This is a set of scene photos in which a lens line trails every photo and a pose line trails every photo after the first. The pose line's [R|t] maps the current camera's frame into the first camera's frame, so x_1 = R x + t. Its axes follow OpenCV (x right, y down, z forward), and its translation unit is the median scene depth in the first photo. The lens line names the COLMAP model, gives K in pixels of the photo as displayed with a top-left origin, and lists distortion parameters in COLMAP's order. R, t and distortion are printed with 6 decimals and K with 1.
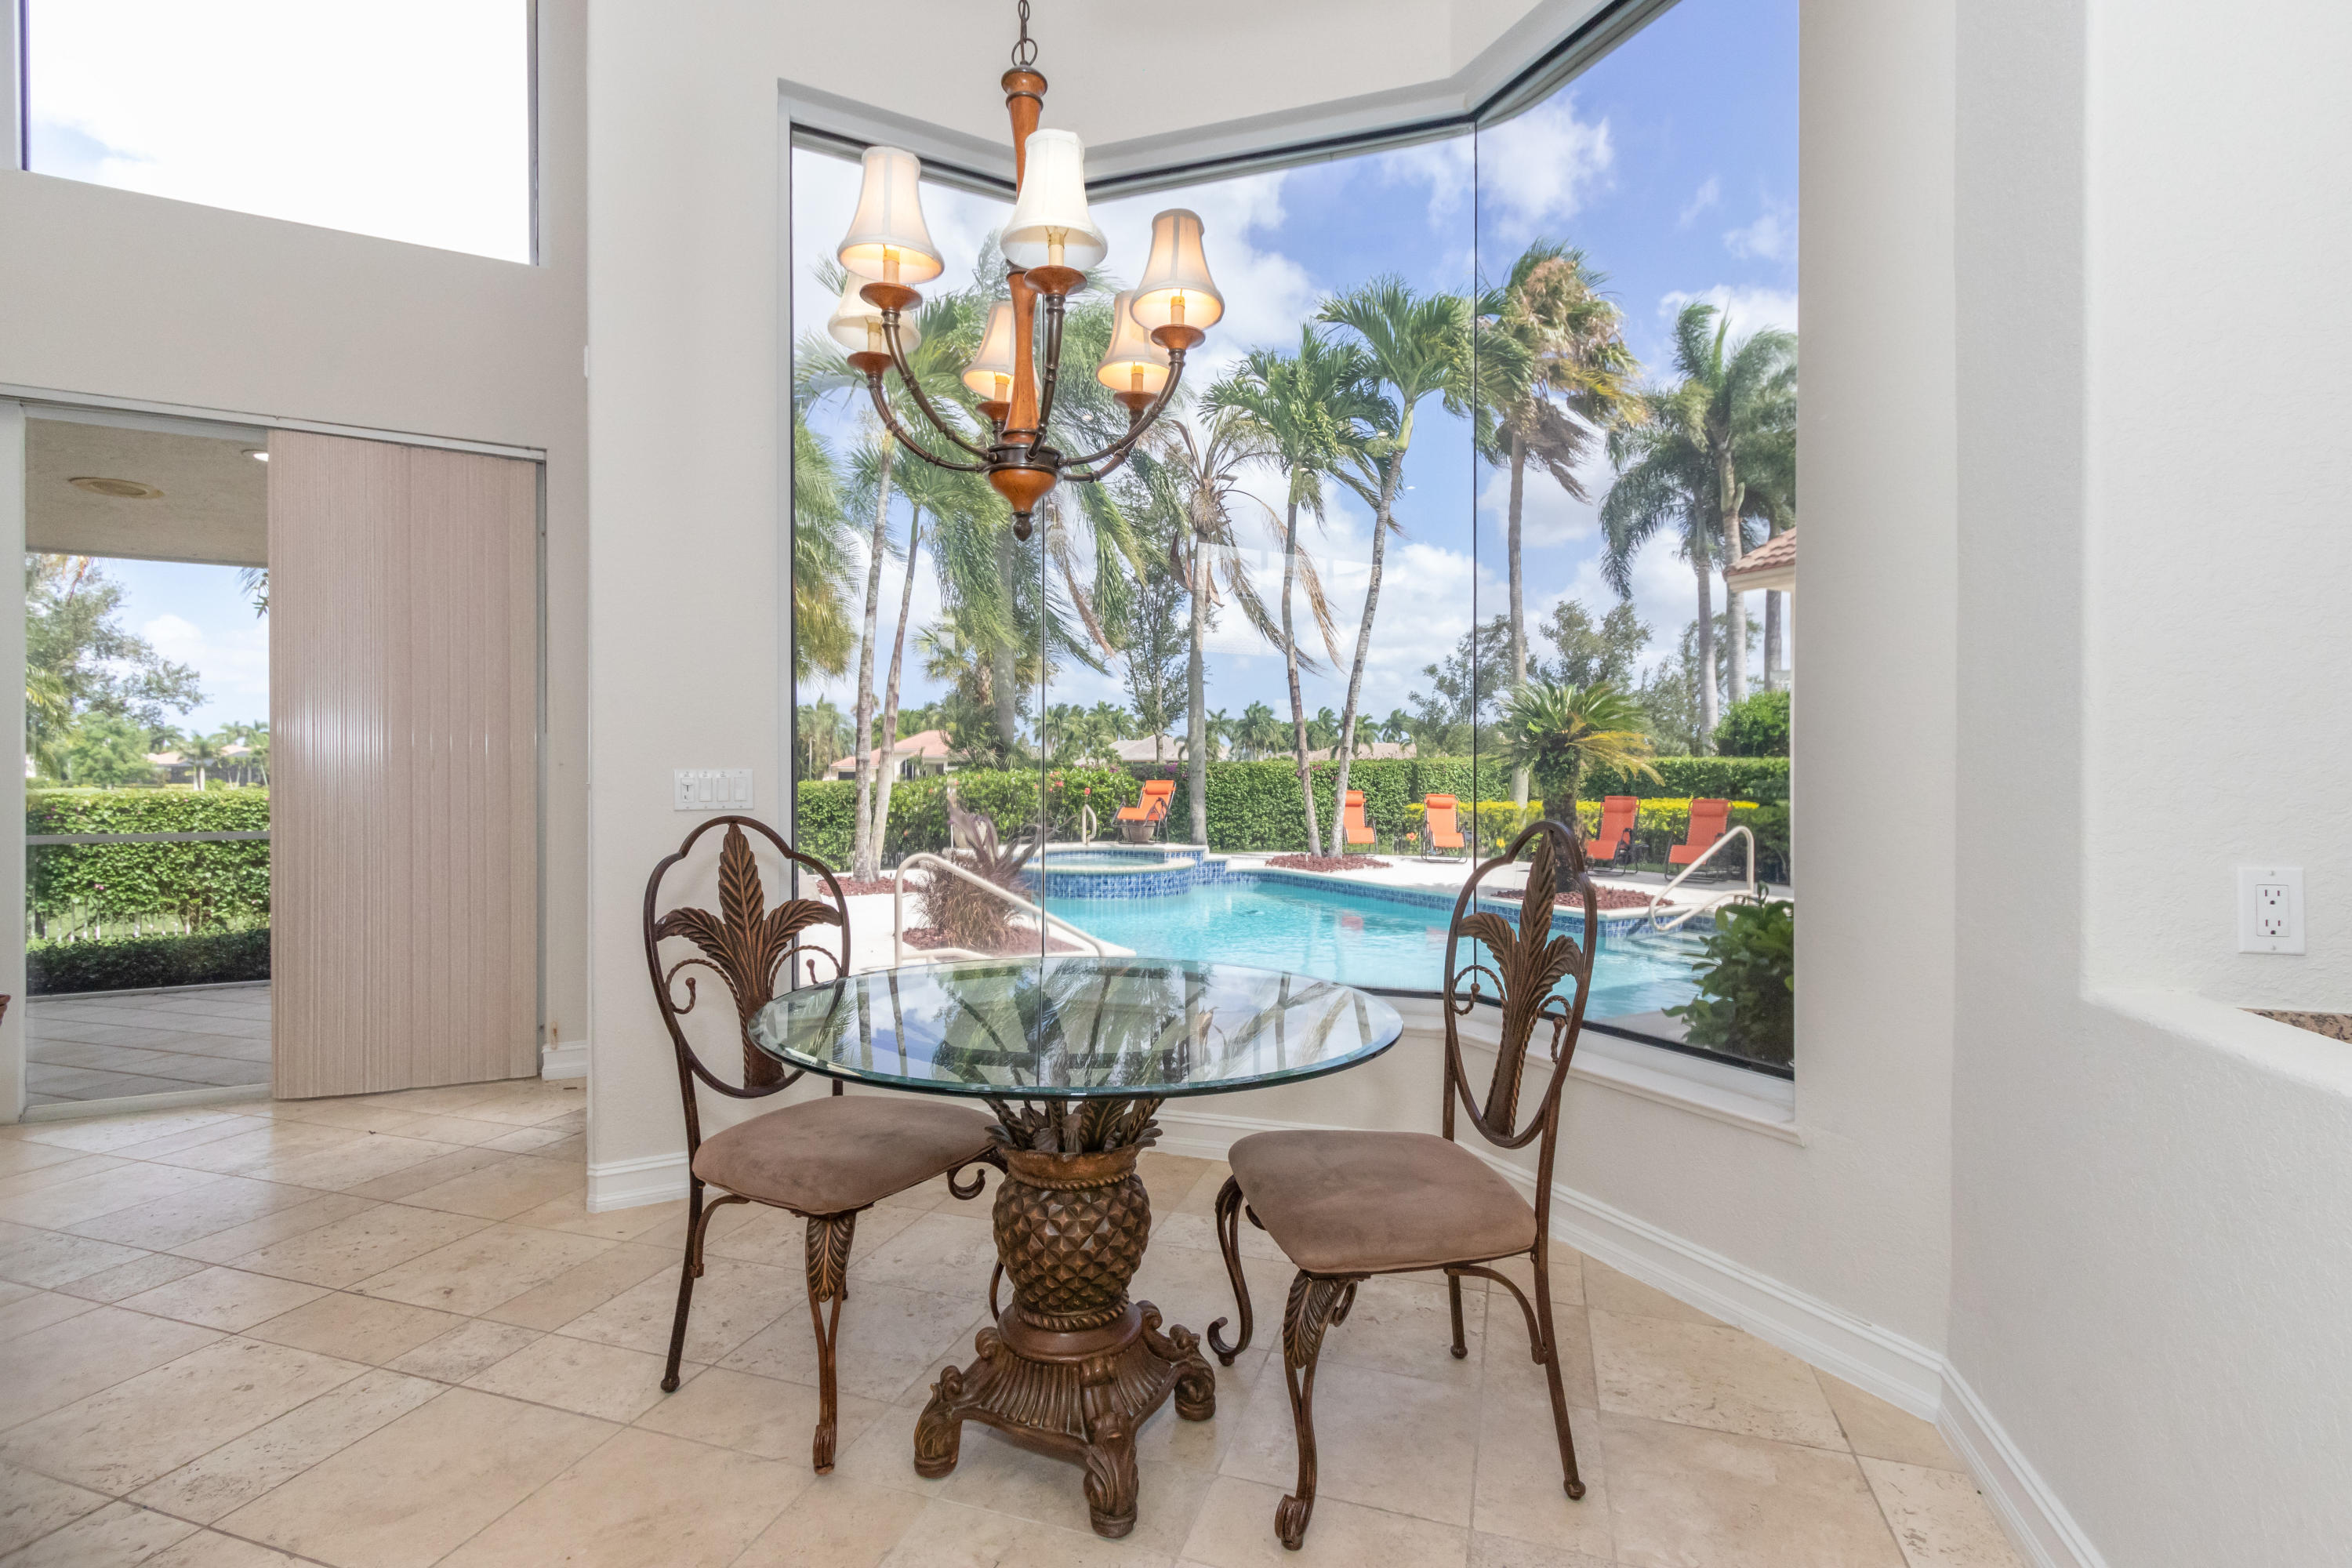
lens RADIAL K [[1079.3, 0, 1164.4], [0, 1079.3, 783.4], [0, 0, 1]] dist [0.009916, 0.000015]
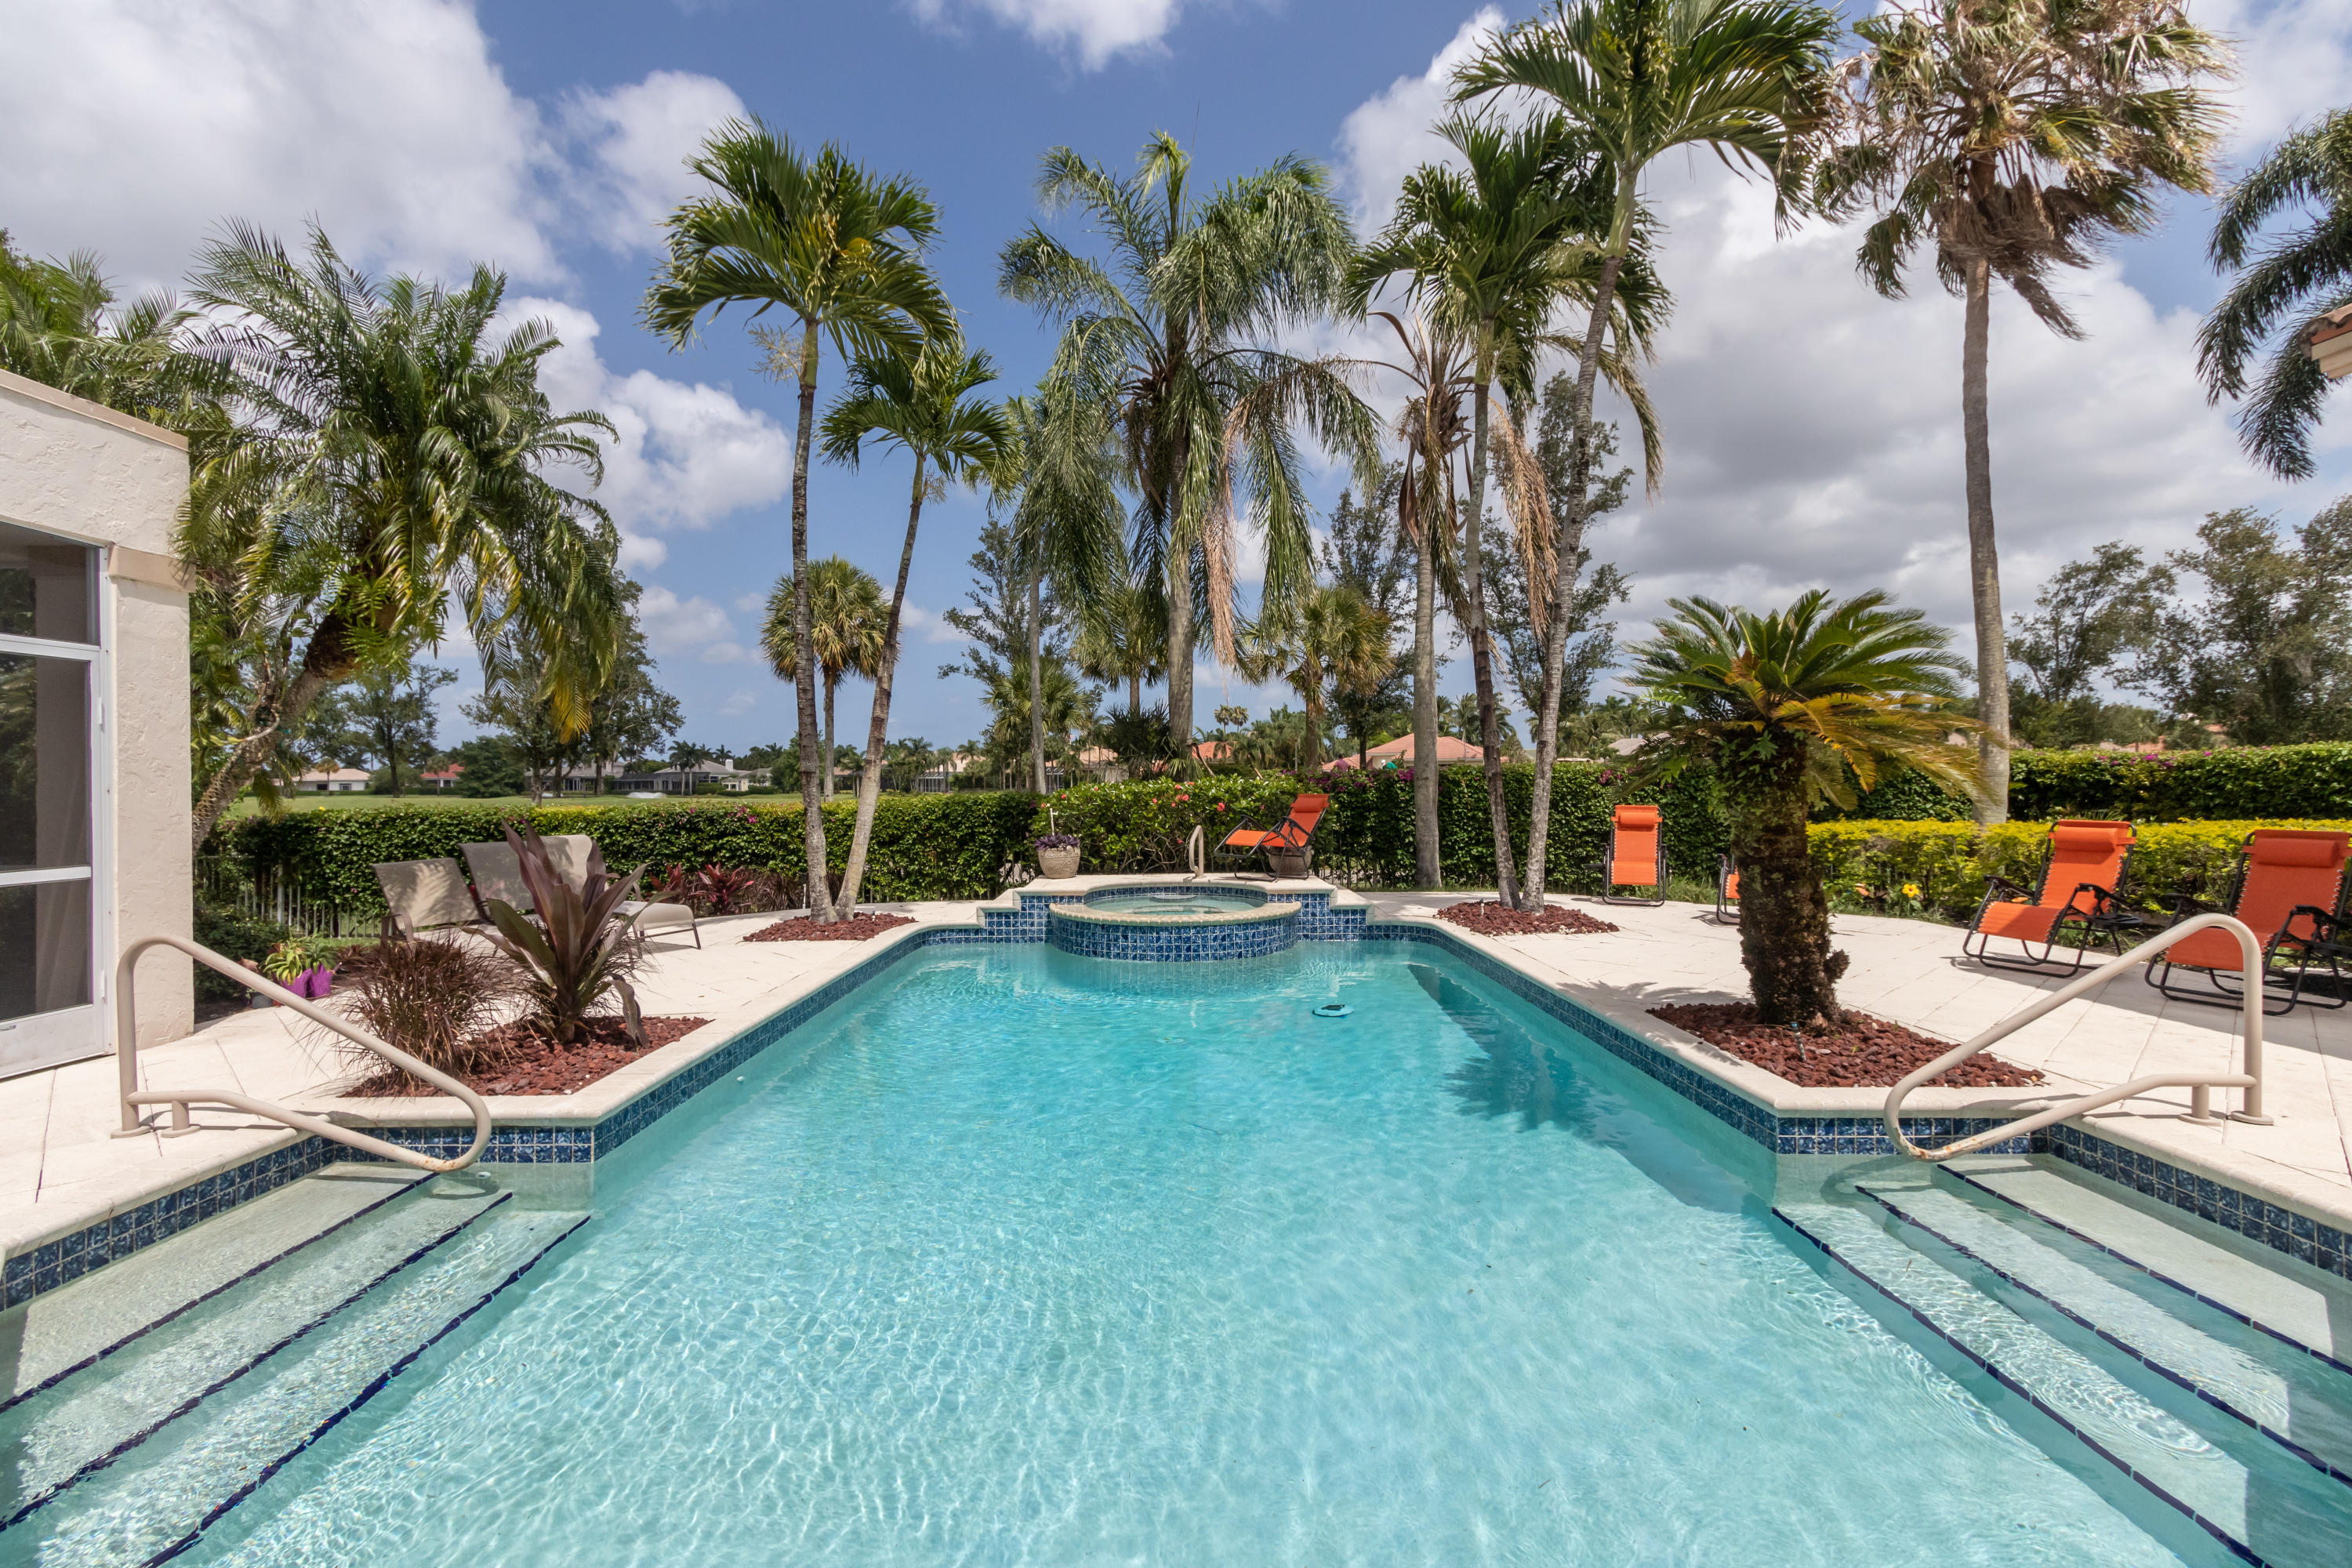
lens RADIAL K [[1079.3, 0, 1164.4], [0, 1079.3, 783.4], [0, 0, 1]] dist [0.009916, 0.000015]
pose [[0.893582, -0.007343, -0.448839, 0.247655], [0.005372, 0.999970, -0.005664, -0.005108], [0.448867, 0.002650, 0.893595, 0.315017]]
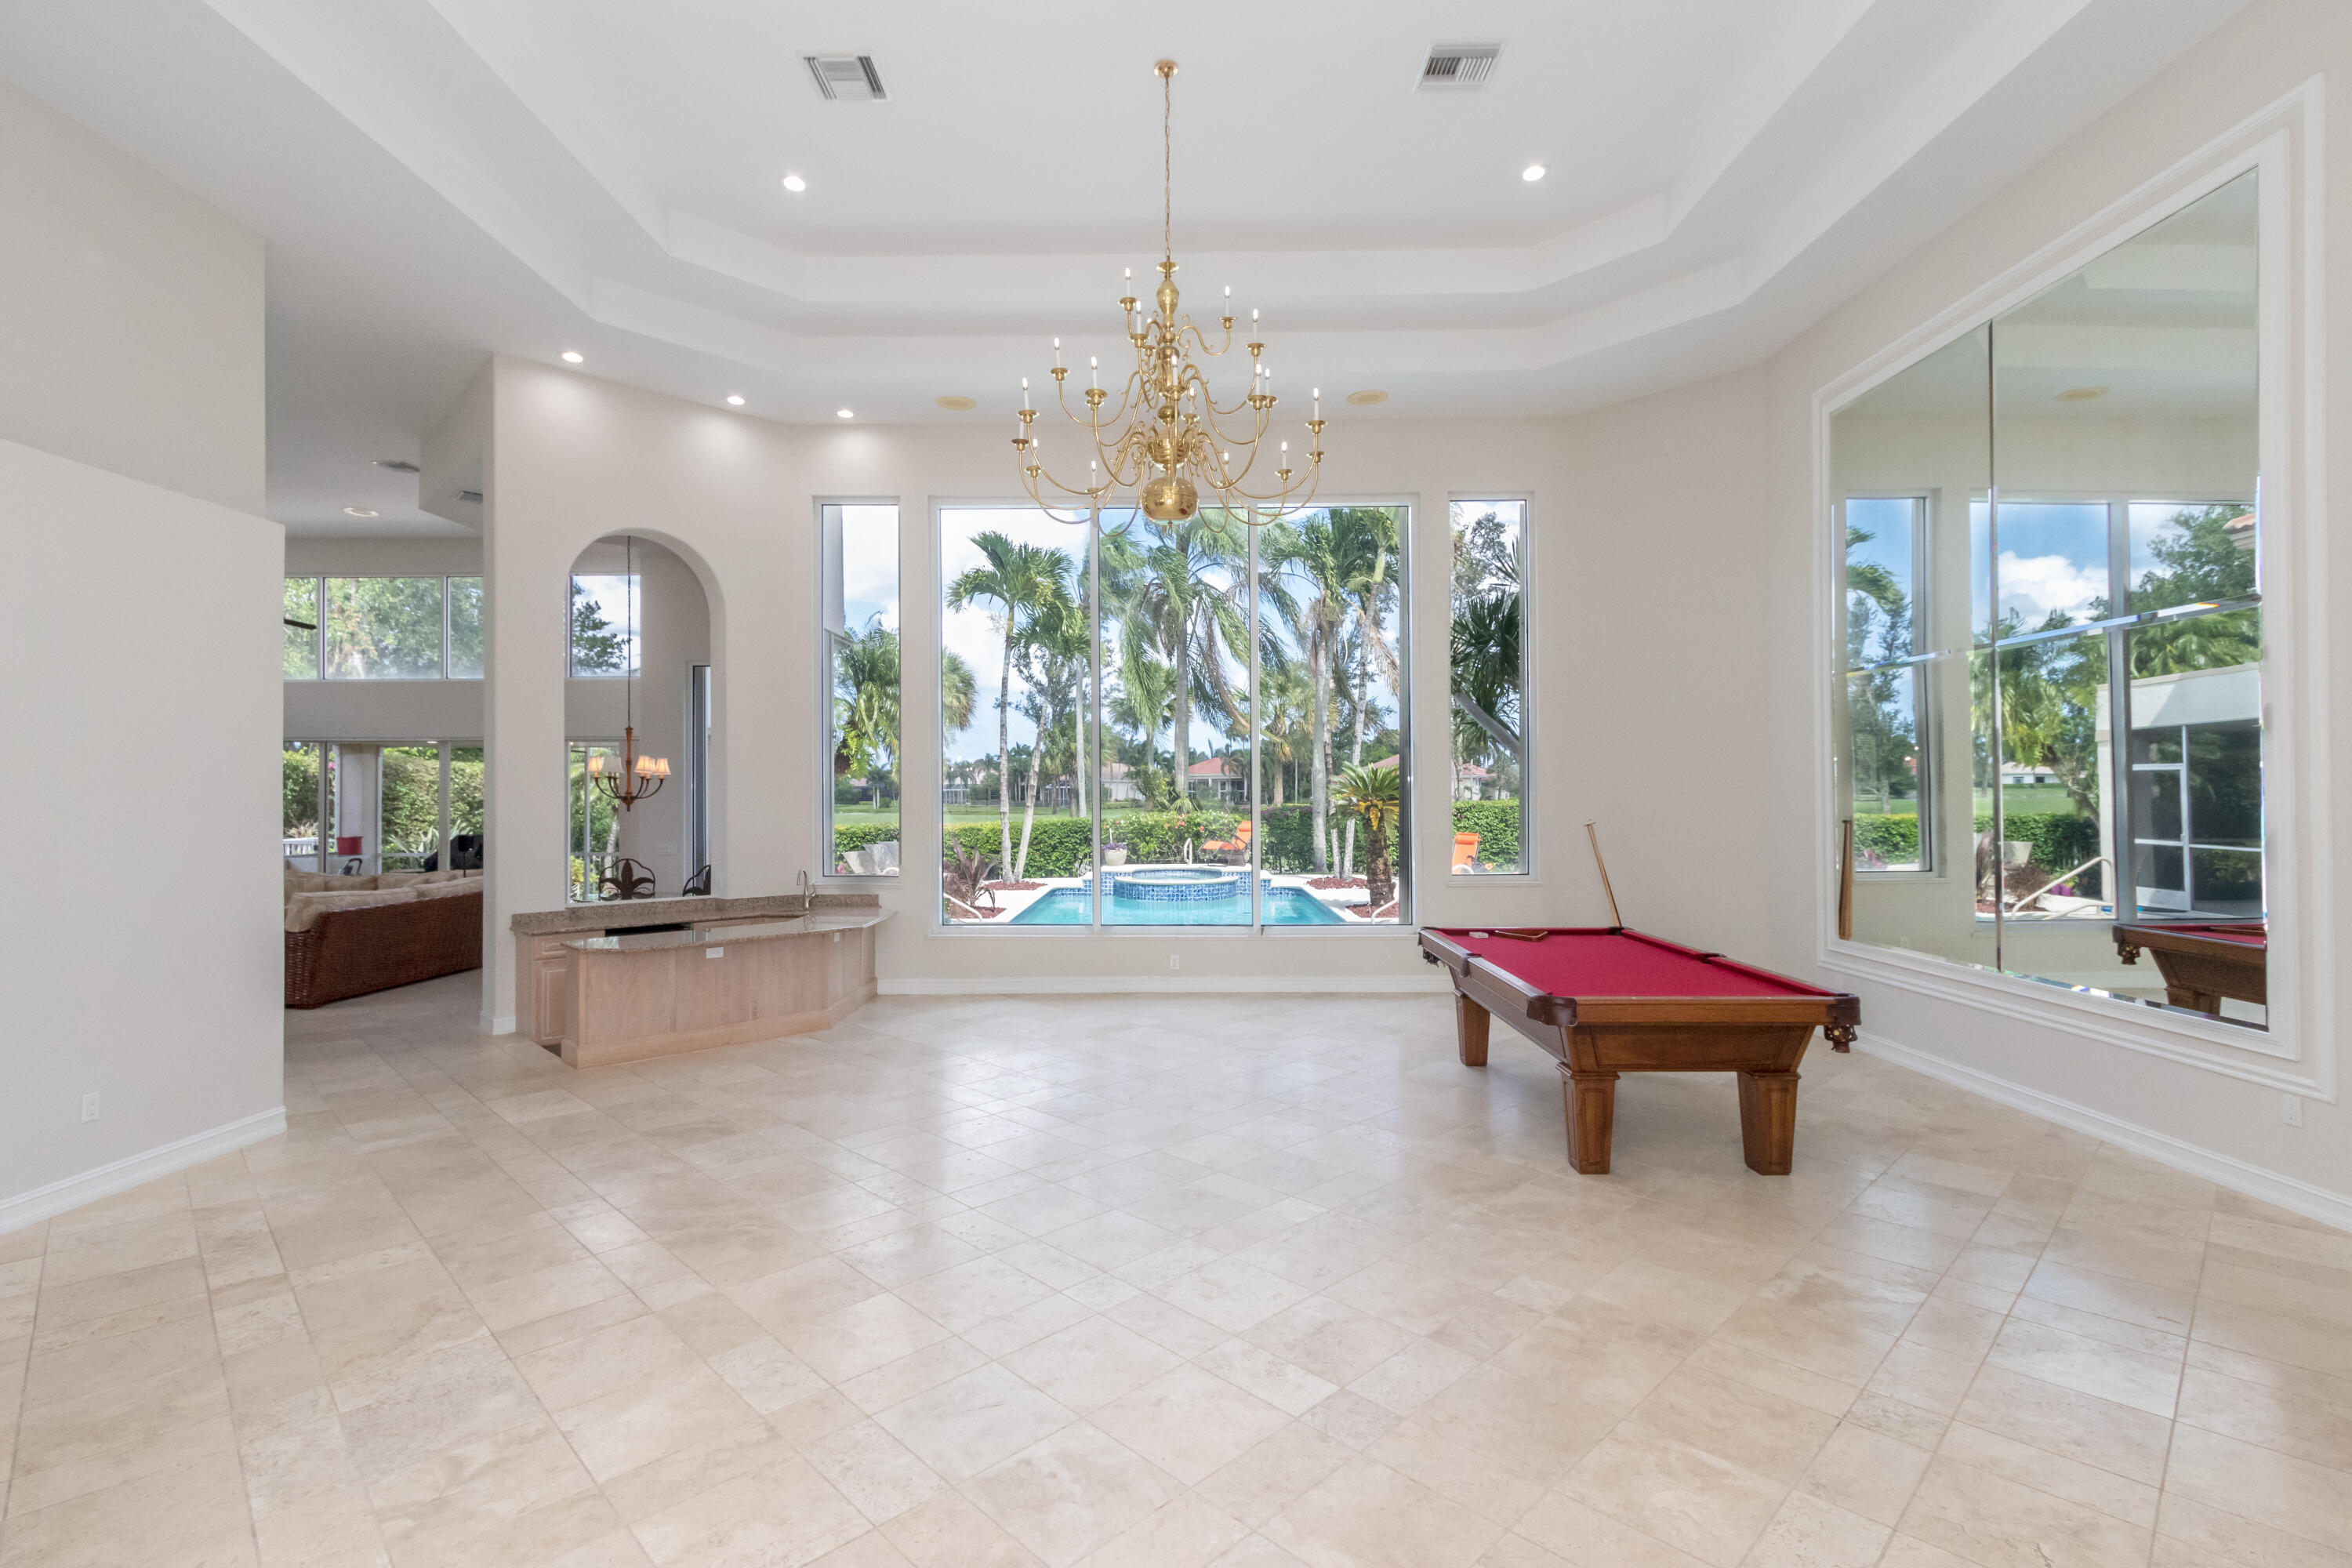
lens RADIAL K [[1079.3, 0, 1164.4], [0, 1079.3, 783.4], [0, 0, 1]] dist [0.009916, 0.000015]
pose [[0.886831, -0.004759, -0.462069, 0.565380], [-0.002128, 0.999894, -0.014383, -0.032267], [0.462088, 0.013739, 0.886728, -0.292269]]
